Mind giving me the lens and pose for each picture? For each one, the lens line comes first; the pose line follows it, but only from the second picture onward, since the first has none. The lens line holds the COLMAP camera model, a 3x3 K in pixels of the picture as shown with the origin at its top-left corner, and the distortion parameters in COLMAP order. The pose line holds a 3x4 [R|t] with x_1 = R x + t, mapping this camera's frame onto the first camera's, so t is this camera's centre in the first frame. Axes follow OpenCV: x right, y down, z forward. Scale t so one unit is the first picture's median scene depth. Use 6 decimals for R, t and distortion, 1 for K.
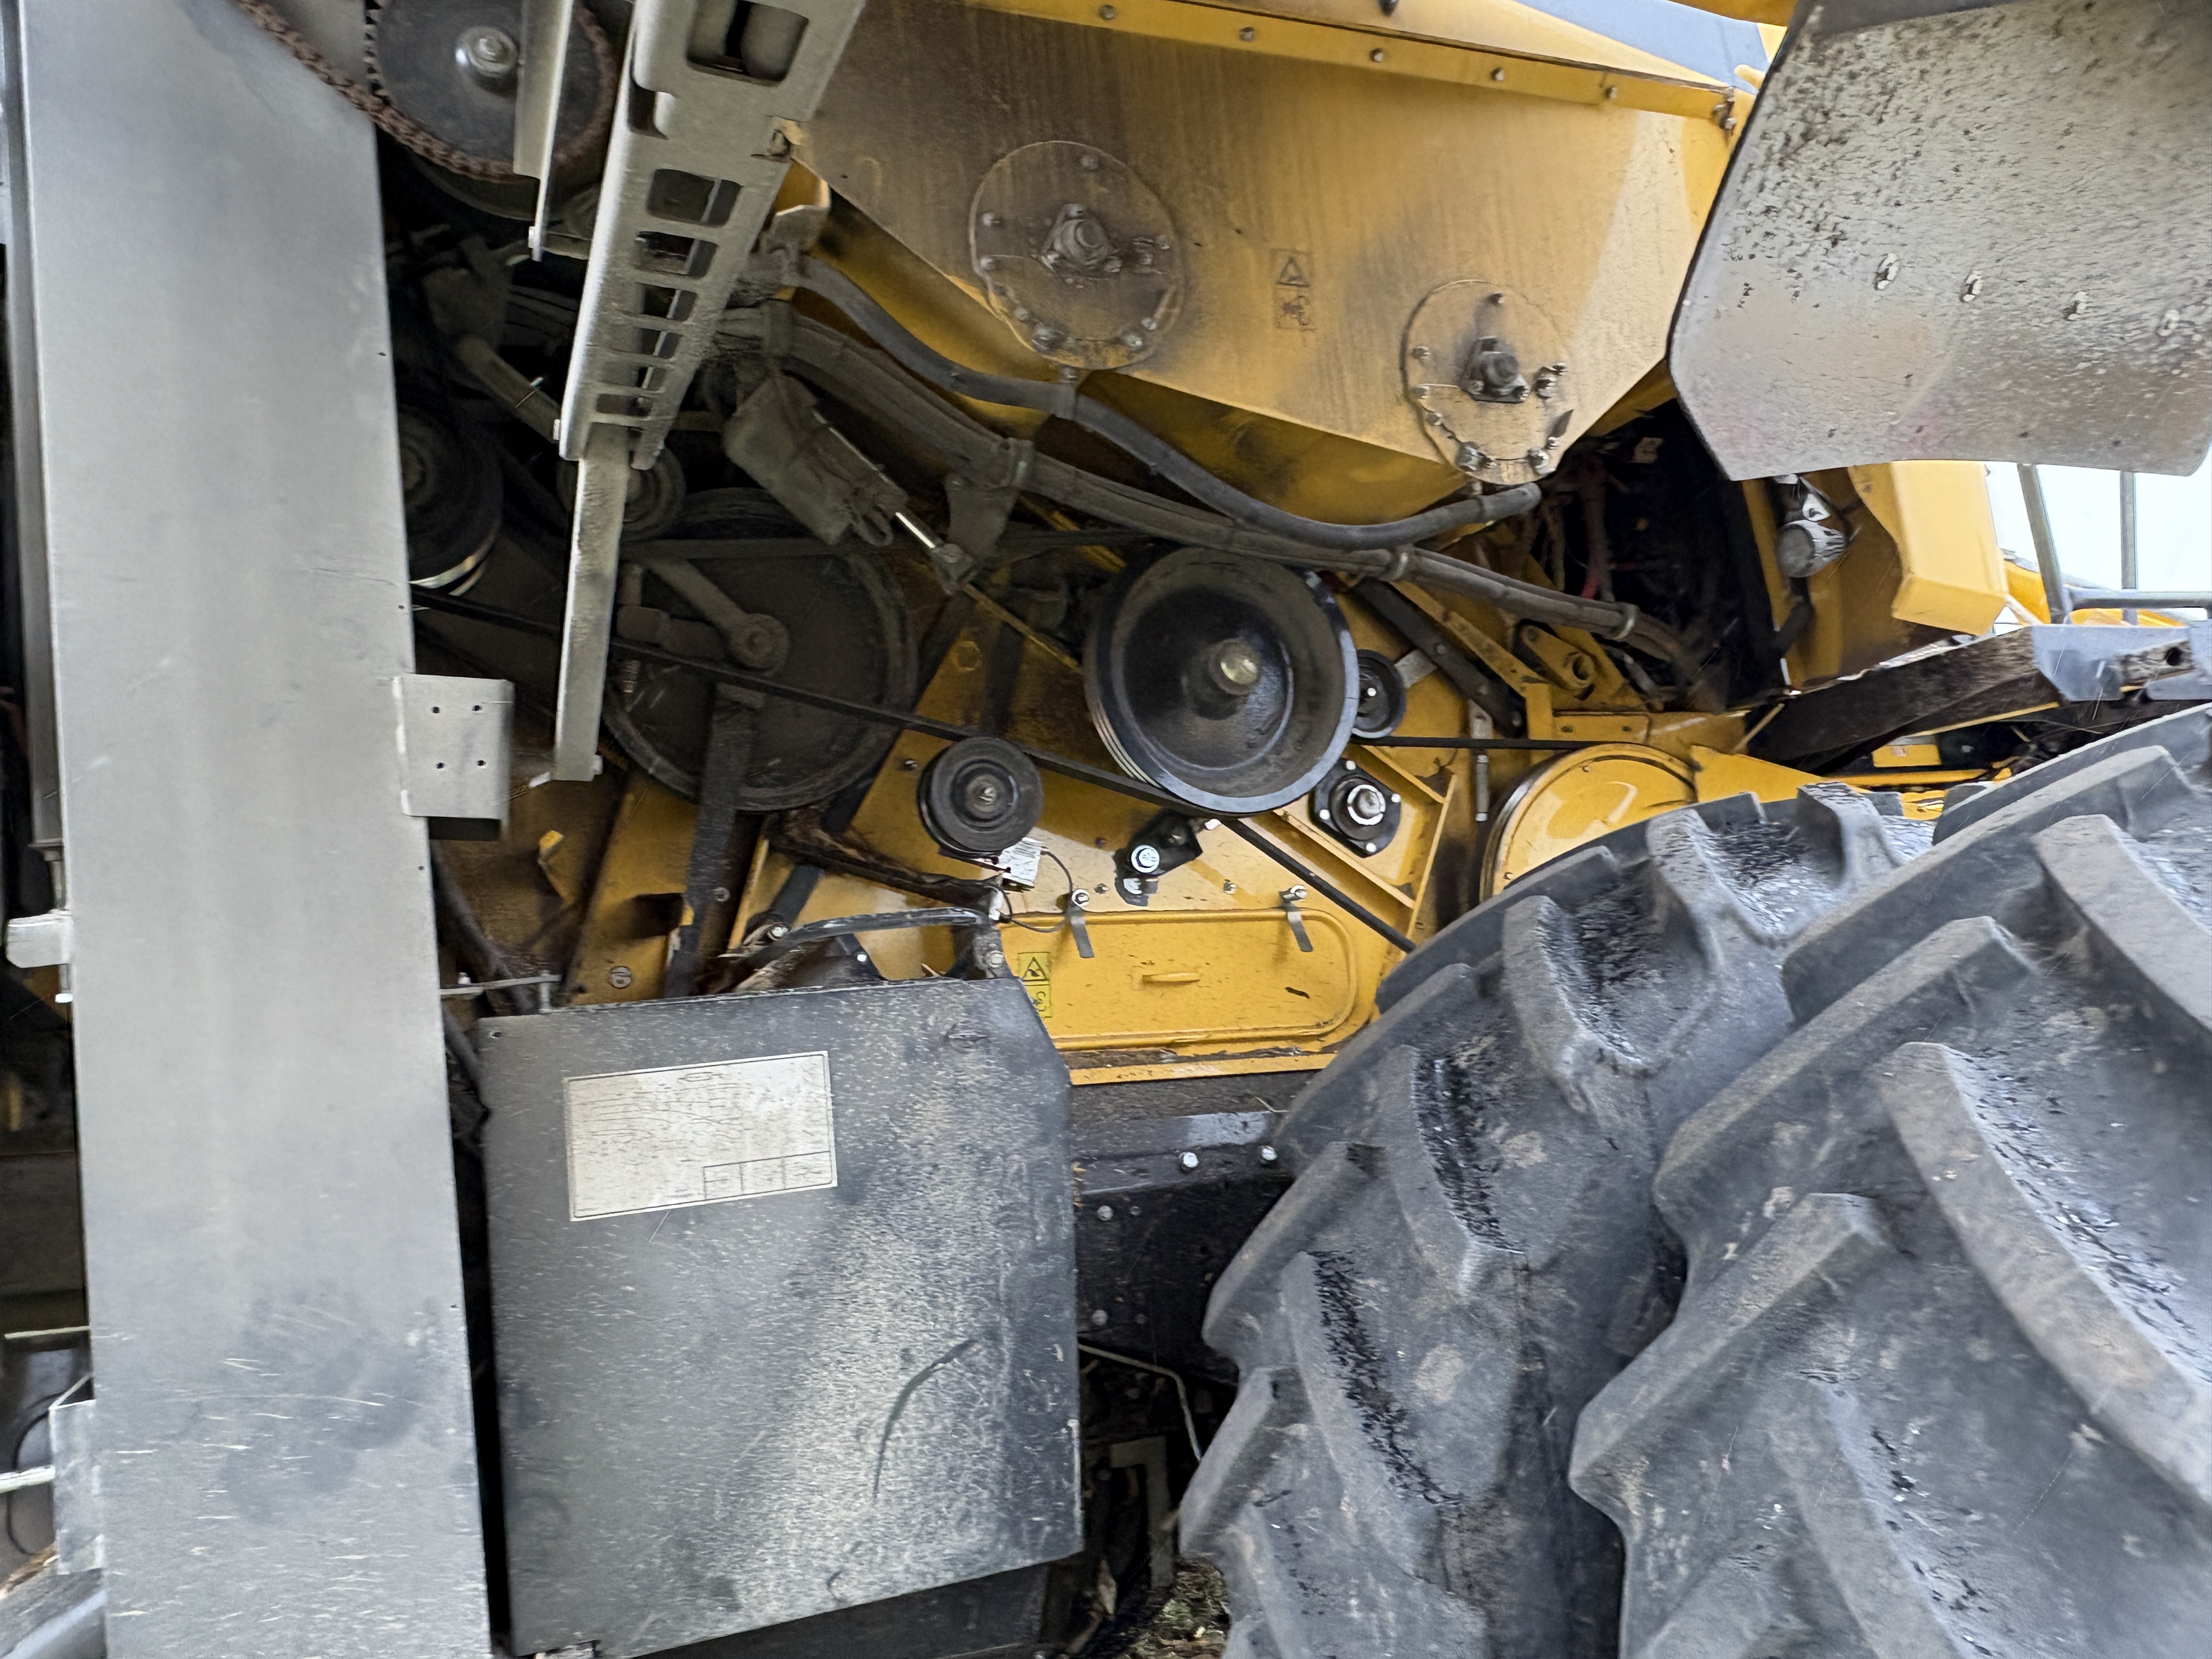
lens RADIAL K [[1562.0, 0, 1097.9], [0, 1562.0, 814.0], [0, 0, 1]] dist [-0.004549, 0.003540]
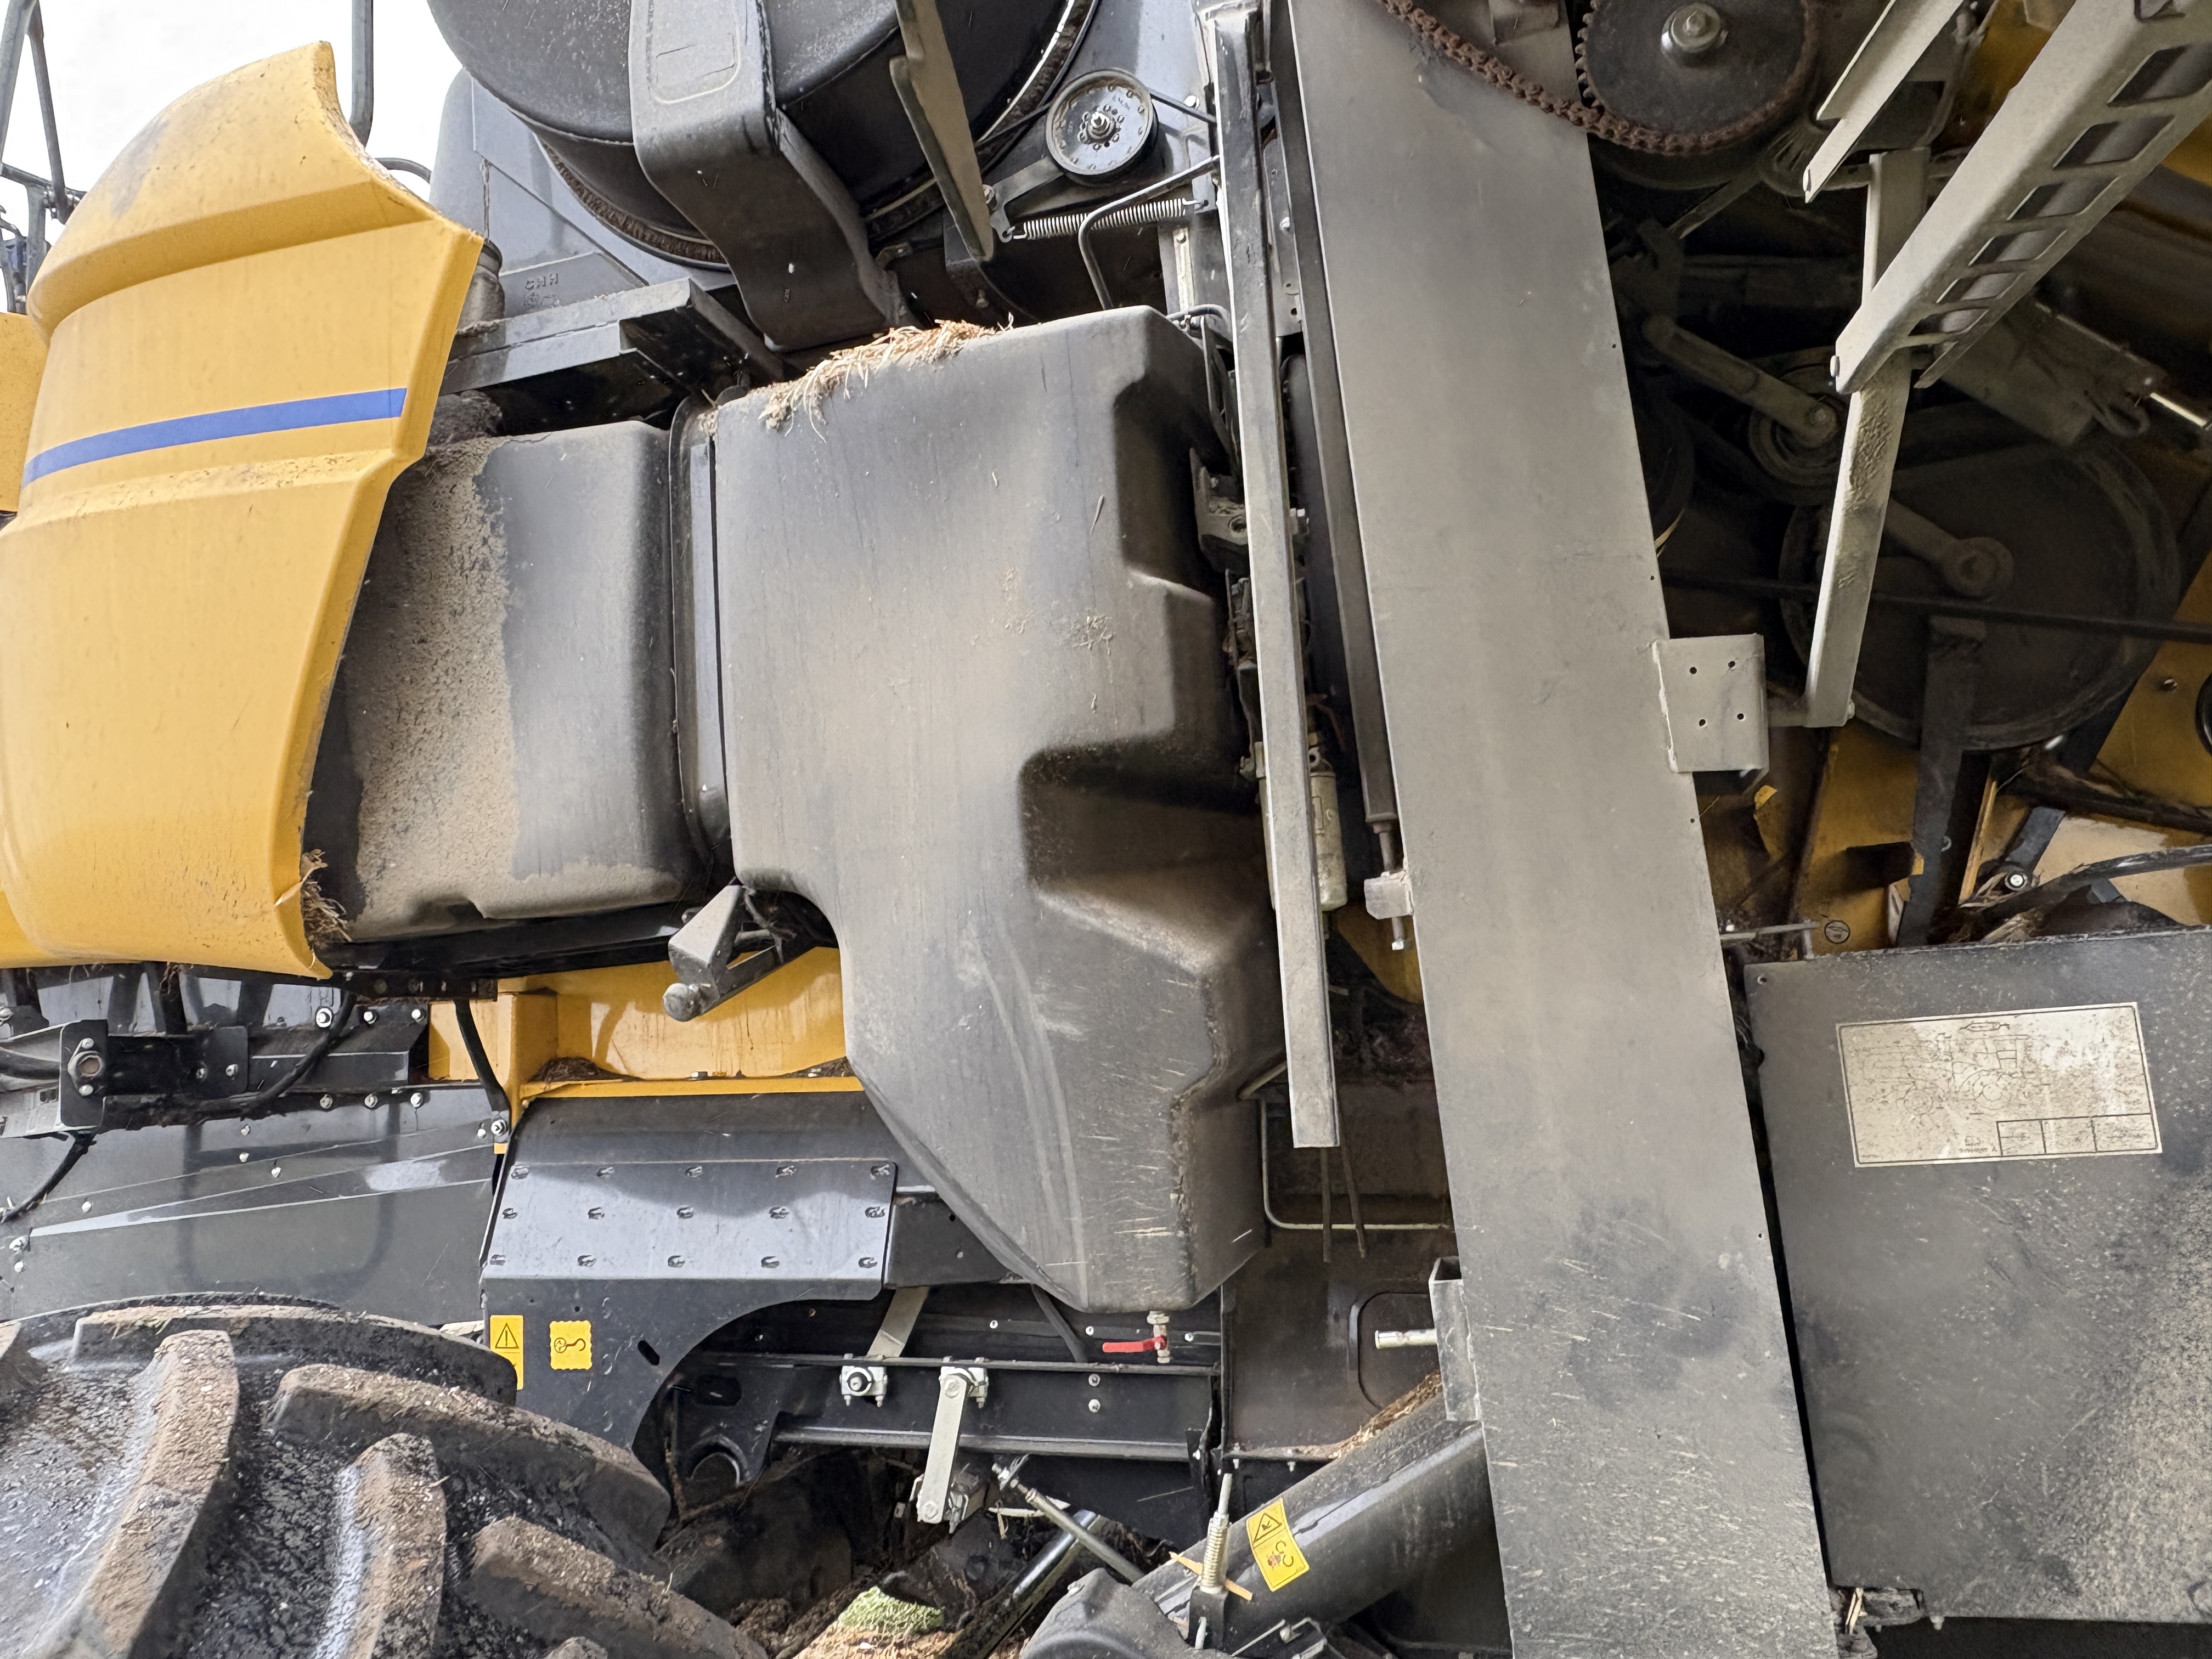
lens RADIAL K [[1554.1, 0, 1115.3], [0, 1554.1, 831.1], [0, 0, 1]] dist [-0.000470, -0.000007]
pose [[0.785762, -0.053292, -0.616229, -0.084097], [0.069818, 0.997556, 0.002756, 0.010511], [0.614576, -0.045189, 0.787563, -0.064834]]
